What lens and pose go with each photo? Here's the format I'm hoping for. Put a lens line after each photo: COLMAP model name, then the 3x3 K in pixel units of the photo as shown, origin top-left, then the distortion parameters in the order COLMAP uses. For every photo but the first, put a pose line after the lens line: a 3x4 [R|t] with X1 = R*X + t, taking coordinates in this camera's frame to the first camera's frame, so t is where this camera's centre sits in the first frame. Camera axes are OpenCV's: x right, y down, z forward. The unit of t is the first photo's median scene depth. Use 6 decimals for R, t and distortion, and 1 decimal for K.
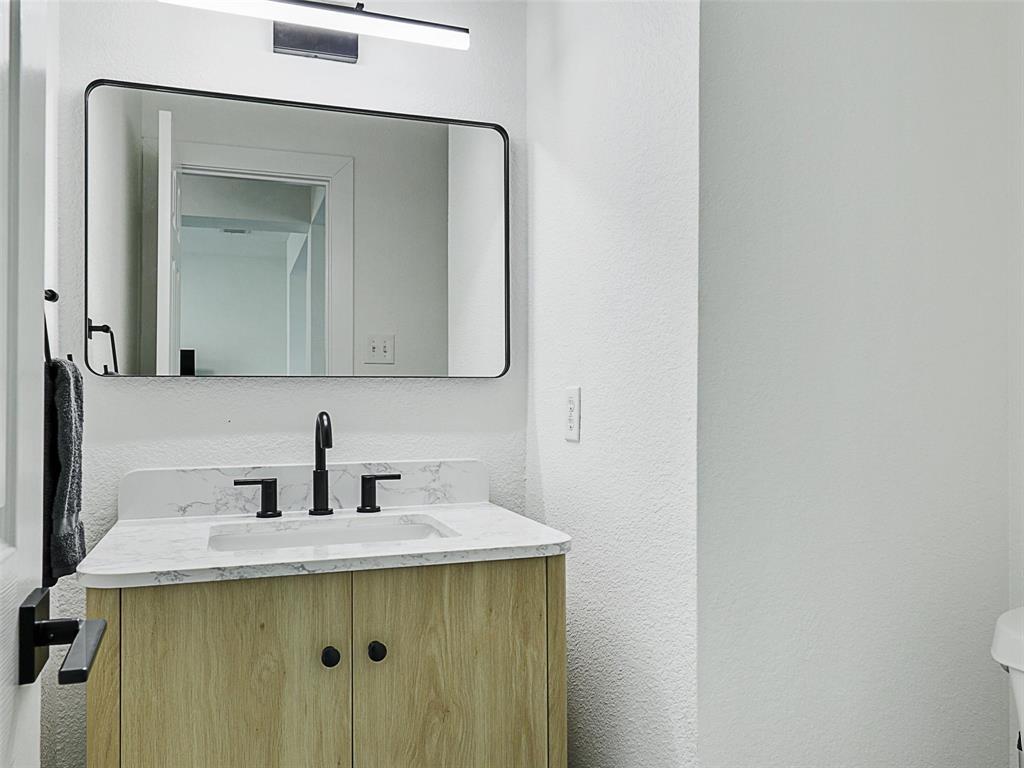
lens RADIAL K [[804.0, 0, 512.0], [0, 804.0, 384.0], [0, 0, 1]] dist [-0.002341, 0.000253]
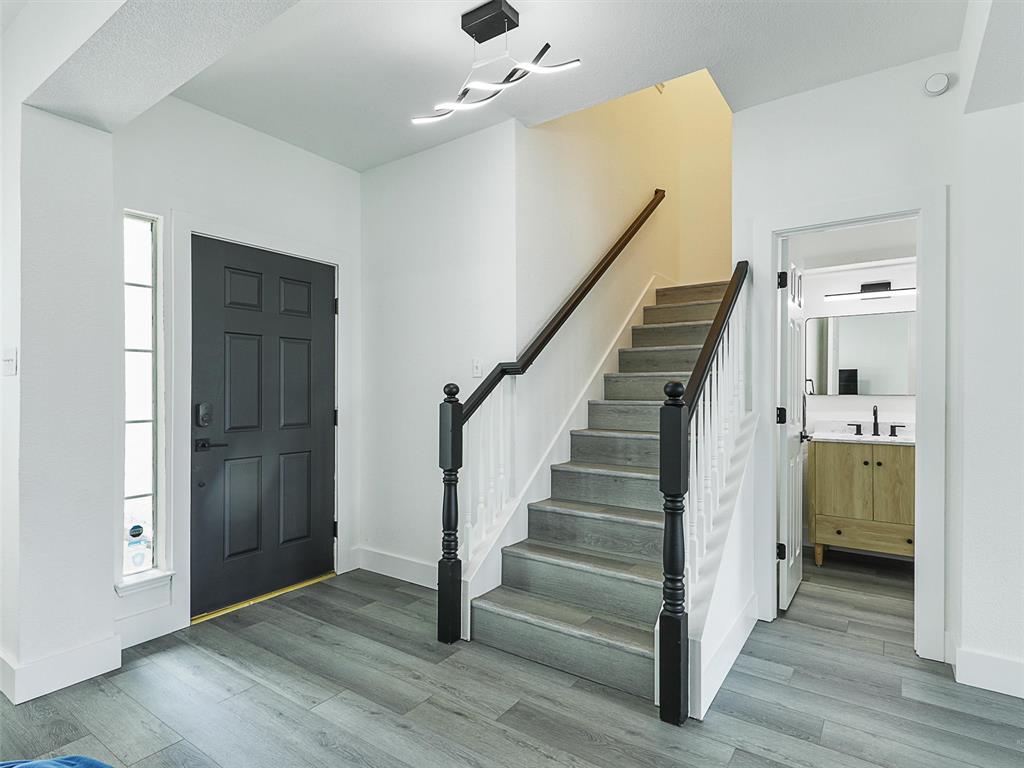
lens RADIAL K [[549.4, 0, 512.0], [0, 549.4, 384.0], [0, 0, 1]] dist [-0.001386, -0.000156]
pose [[0.574044, -0.005670, -0.818805, 0.803632], [0.003062, 0.999984, -0.004778, -0.051699], [0.818818, 0.000236, 0.574053, -1.639432]]
